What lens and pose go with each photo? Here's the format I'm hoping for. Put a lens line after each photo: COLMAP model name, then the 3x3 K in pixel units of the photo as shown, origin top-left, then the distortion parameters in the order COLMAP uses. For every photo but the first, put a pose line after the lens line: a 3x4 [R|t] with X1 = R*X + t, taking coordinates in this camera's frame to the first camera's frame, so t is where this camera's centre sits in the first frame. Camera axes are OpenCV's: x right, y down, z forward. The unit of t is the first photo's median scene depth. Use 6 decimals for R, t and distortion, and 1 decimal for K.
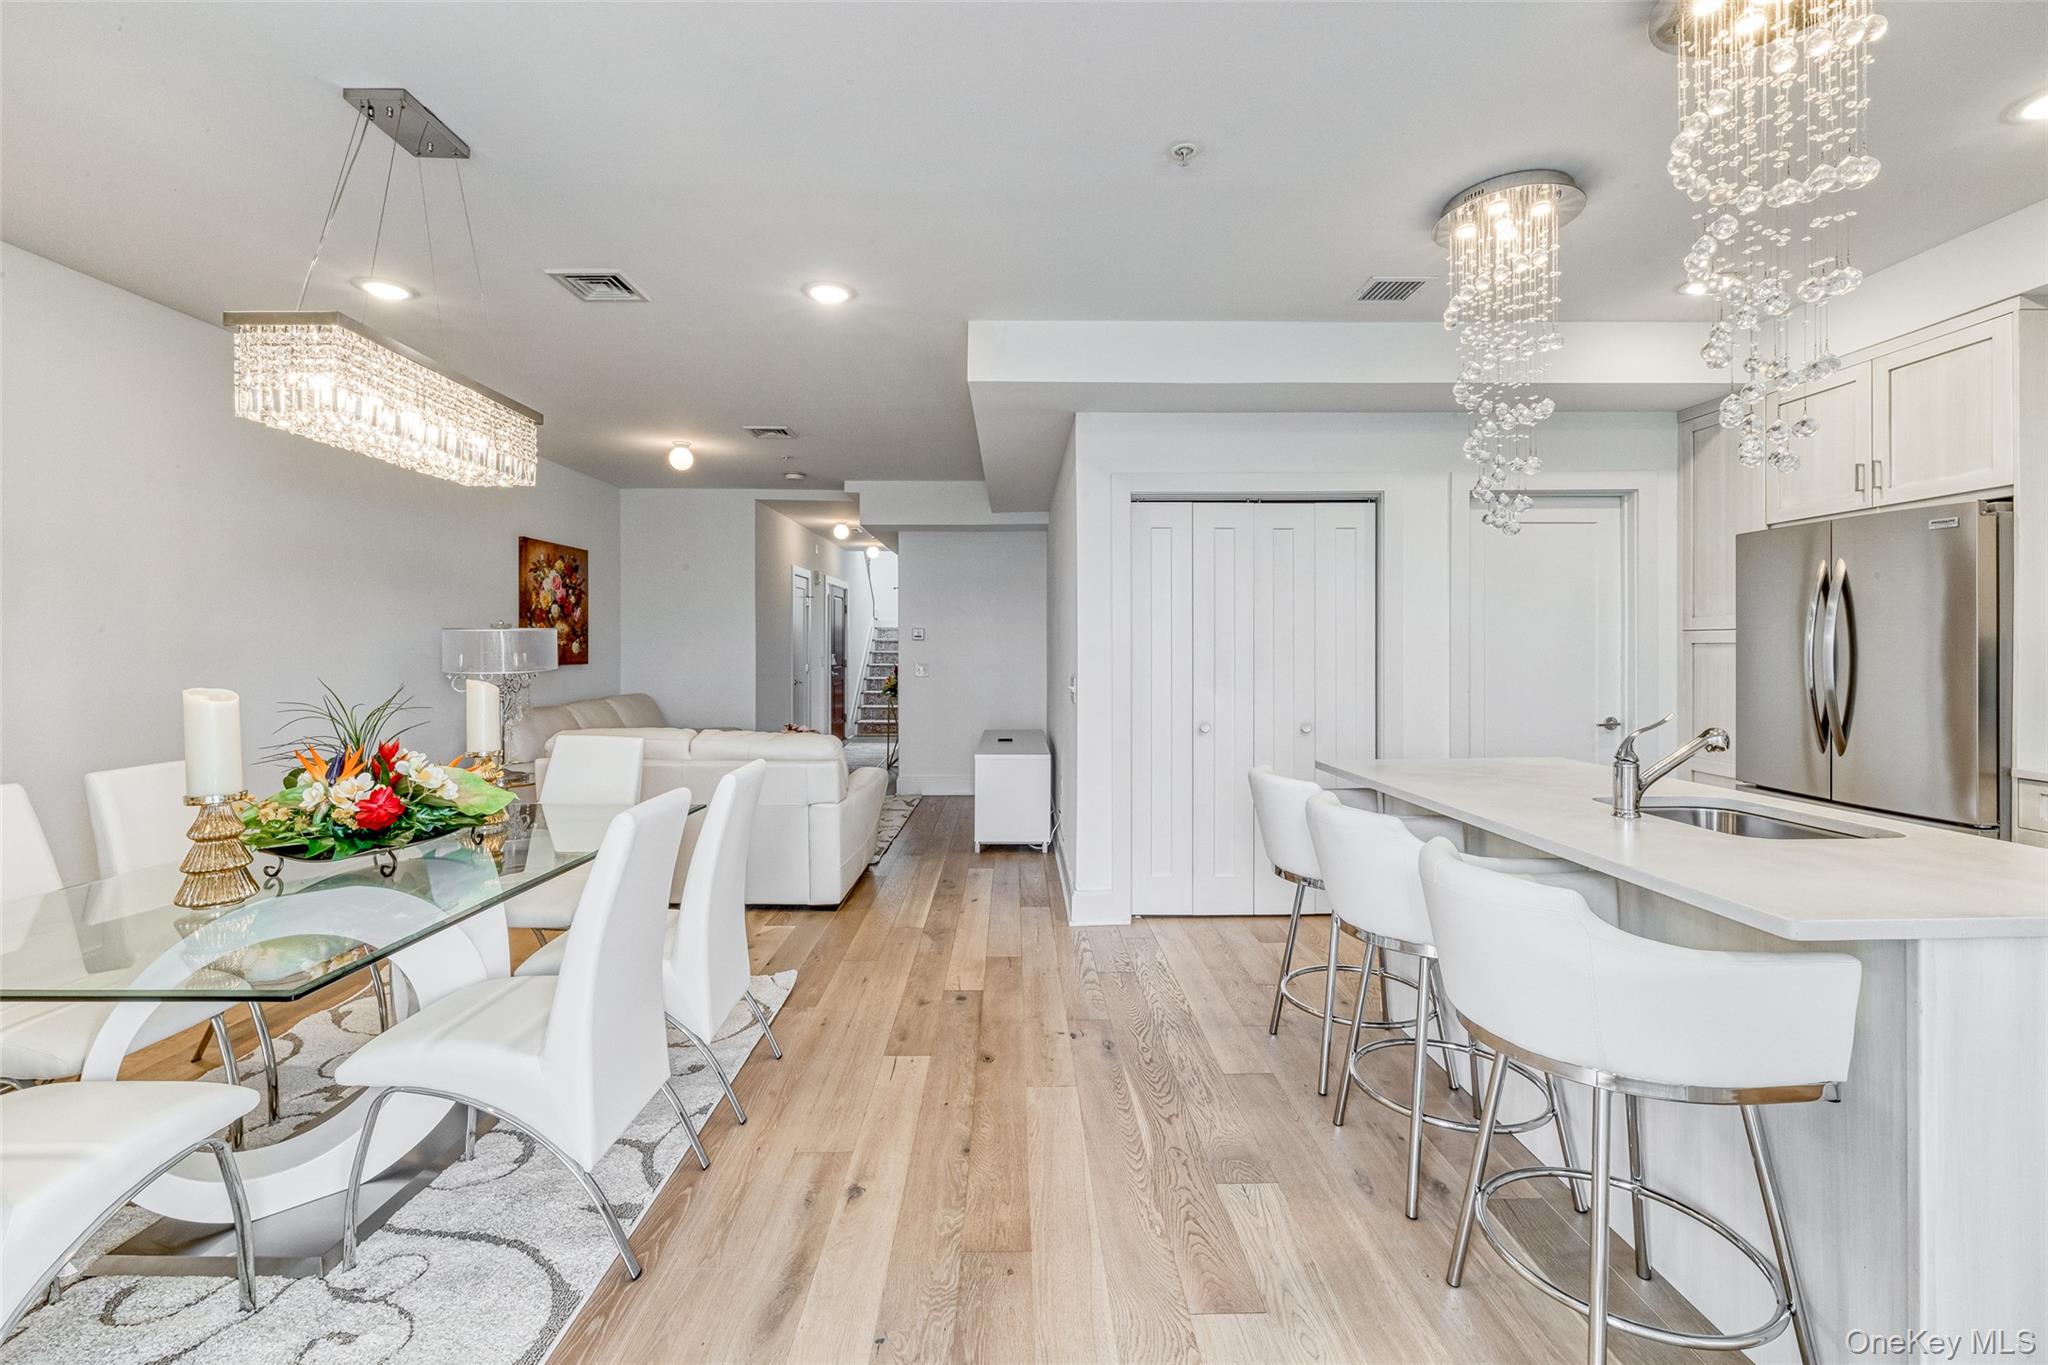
lens RADIAL K [[876.5, 0, 1020.6], [0, 876.5, 654.3], [0, 0, 1]] dist [0.000221, 0.000126]
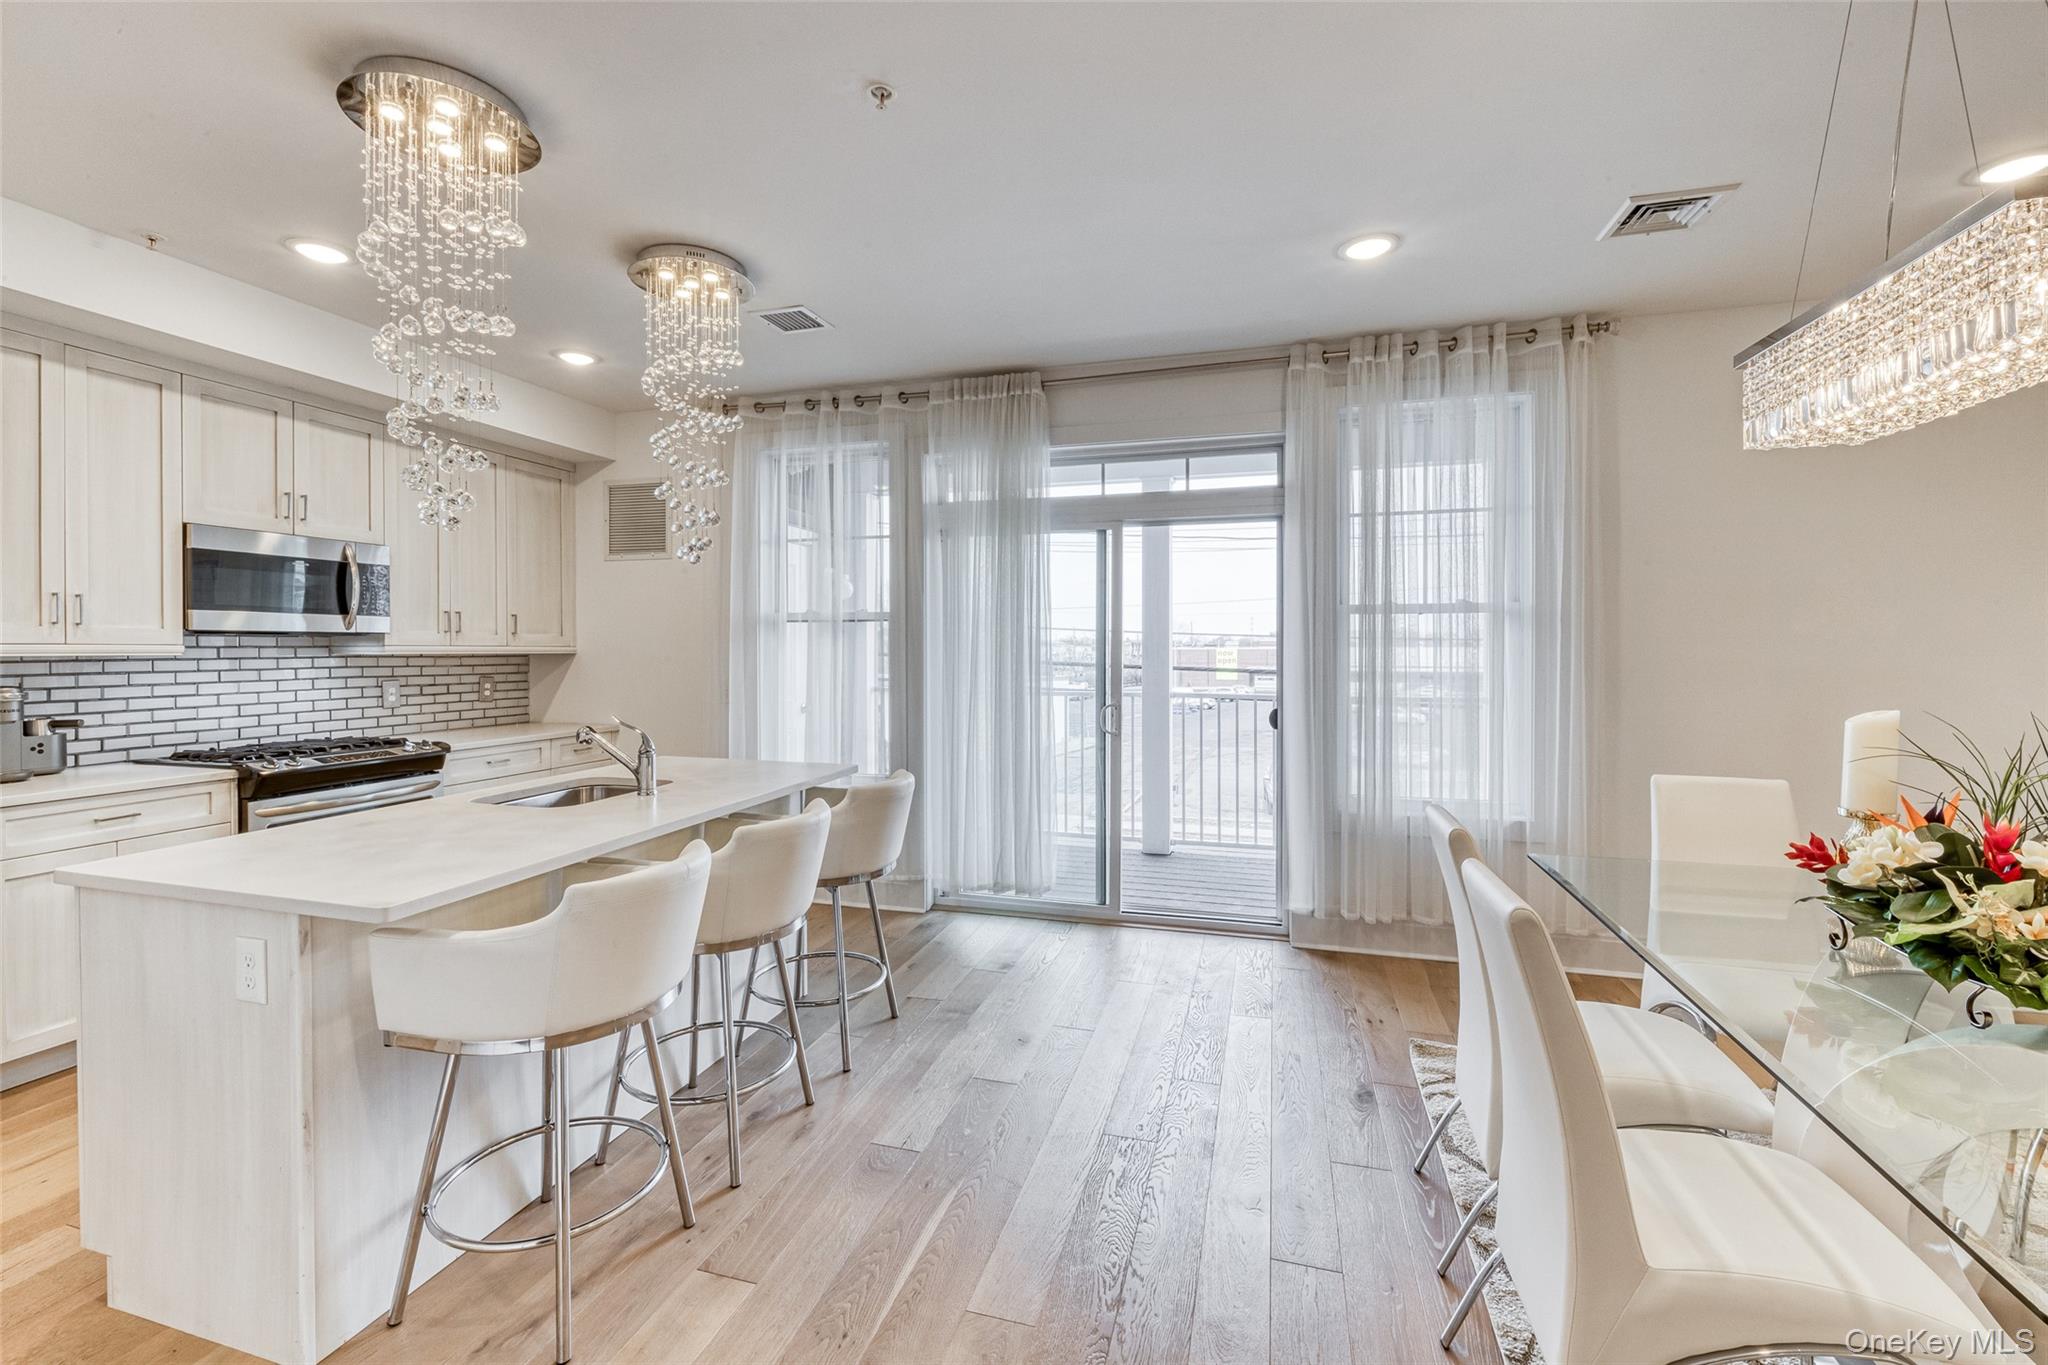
lens RADIAL K [[876.5, 0, 1020.6], [0, 876.5, 654.3], [0, 0, 1]] dist [0.000221, 0.000126]
pose [[-0.958121, 0.000131, 0.286363, -0.169055], [0.004120, 0.999903, 0.013328, -0.029025], [-0.286333, 0.013950, -0.958029, 1.598356]]
